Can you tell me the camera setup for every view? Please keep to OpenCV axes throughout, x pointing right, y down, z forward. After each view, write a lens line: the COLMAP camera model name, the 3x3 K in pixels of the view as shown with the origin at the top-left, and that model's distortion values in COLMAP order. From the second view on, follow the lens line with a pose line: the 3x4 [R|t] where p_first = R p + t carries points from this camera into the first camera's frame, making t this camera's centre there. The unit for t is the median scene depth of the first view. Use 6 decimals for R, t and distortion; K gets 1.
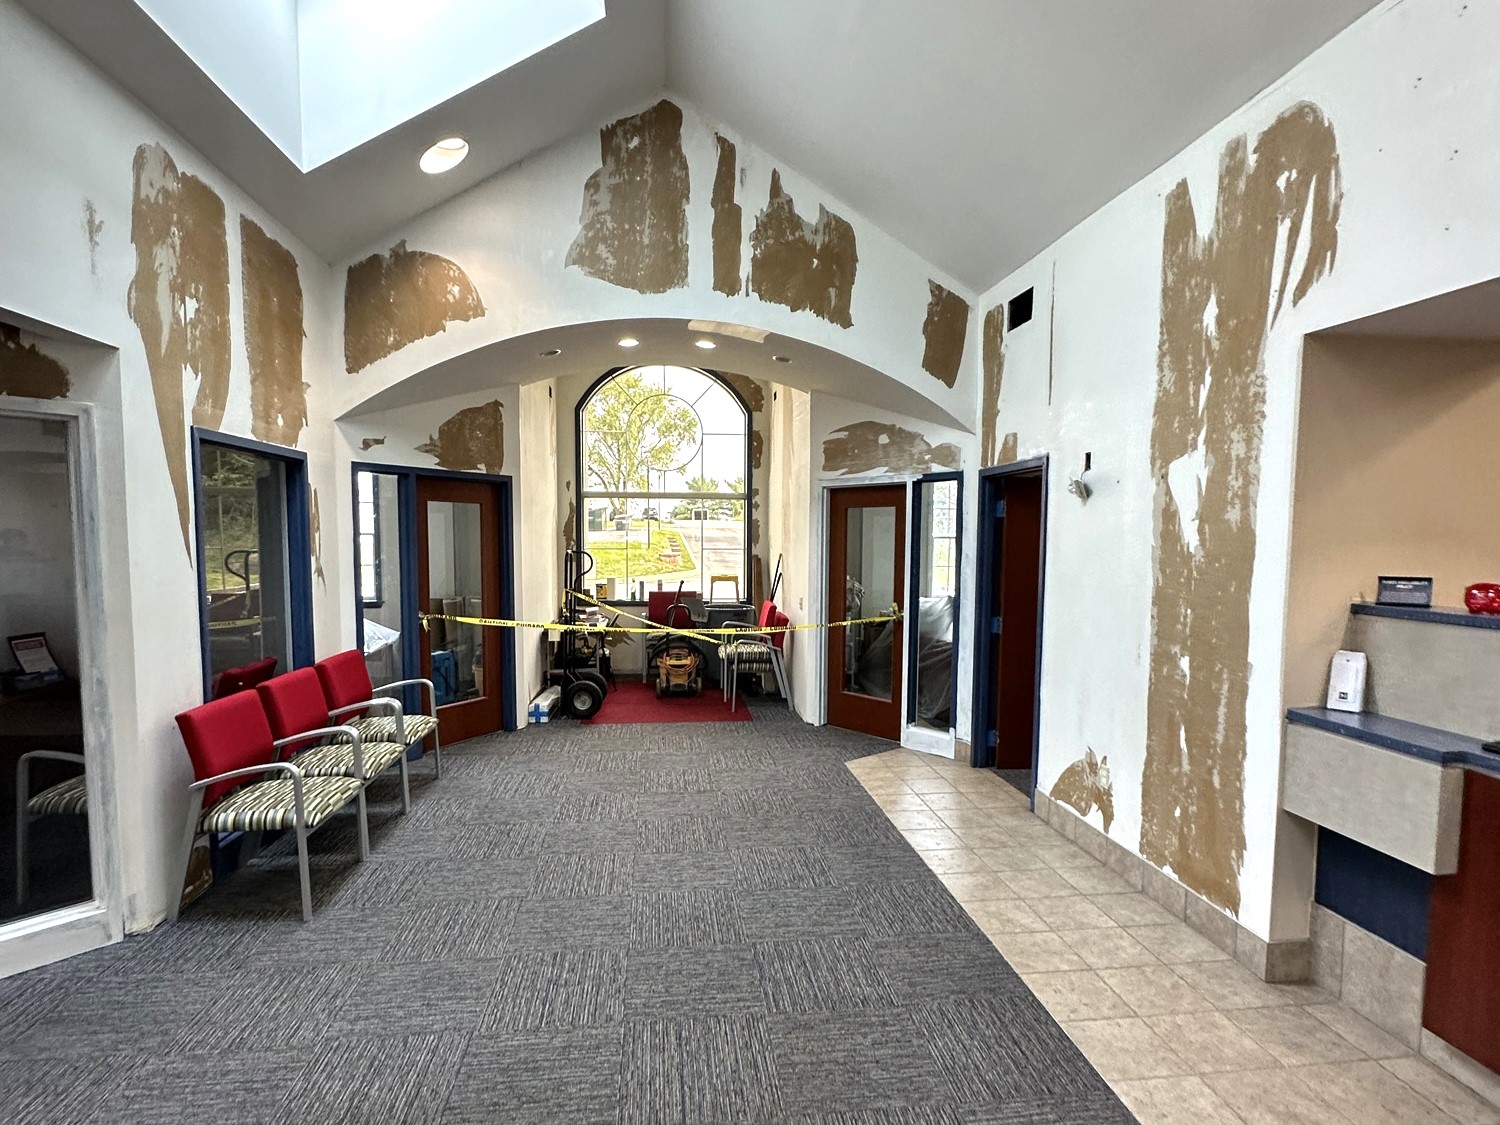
lens RADIAL K [[807.8, 0, 746.5], [0, 807.8, 596.8], [0, 0, 1]] dist [-0.000252, -0.001526]
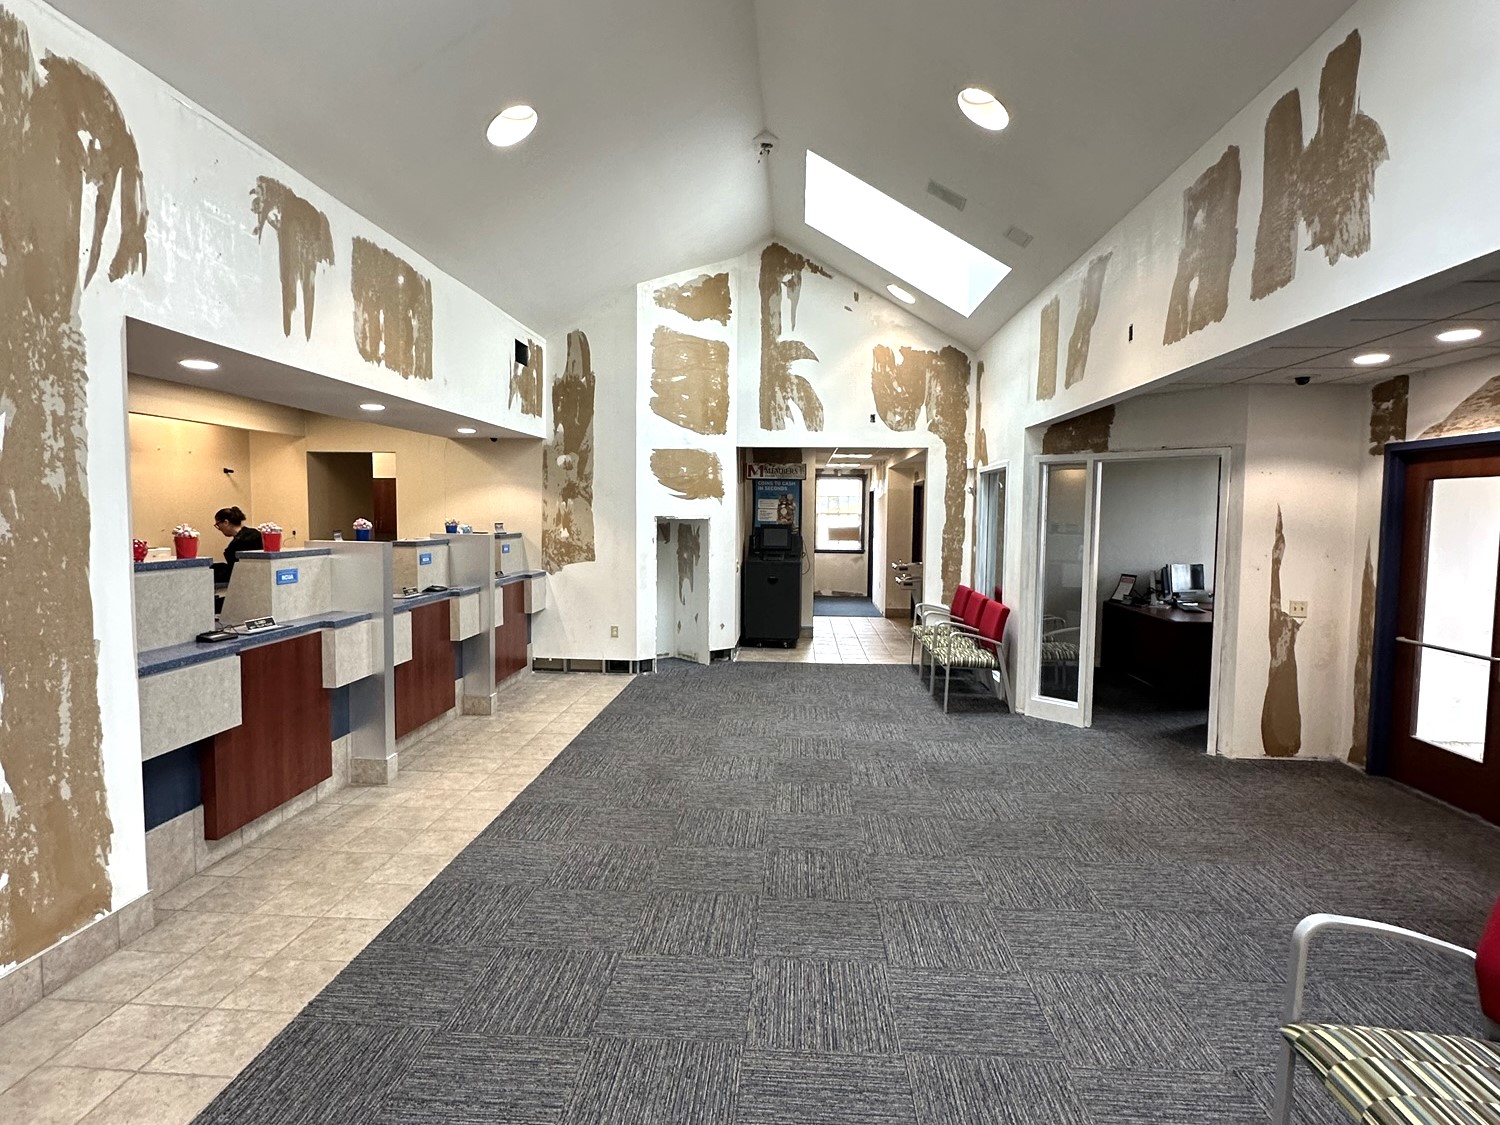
lens RADIAL K [[807.8, 0, 749.8], [0, 807.8, 564.2], [0, 0, 1]] dist [-0.000252, -0.001526]
pose [[-0.985025, -0.027906, 0.170139, -0.282864], [-0.003606, 0.989933, 0.141493, -0.140886], [-0.172375, 0.138760, -0.975209, 1.772141]]
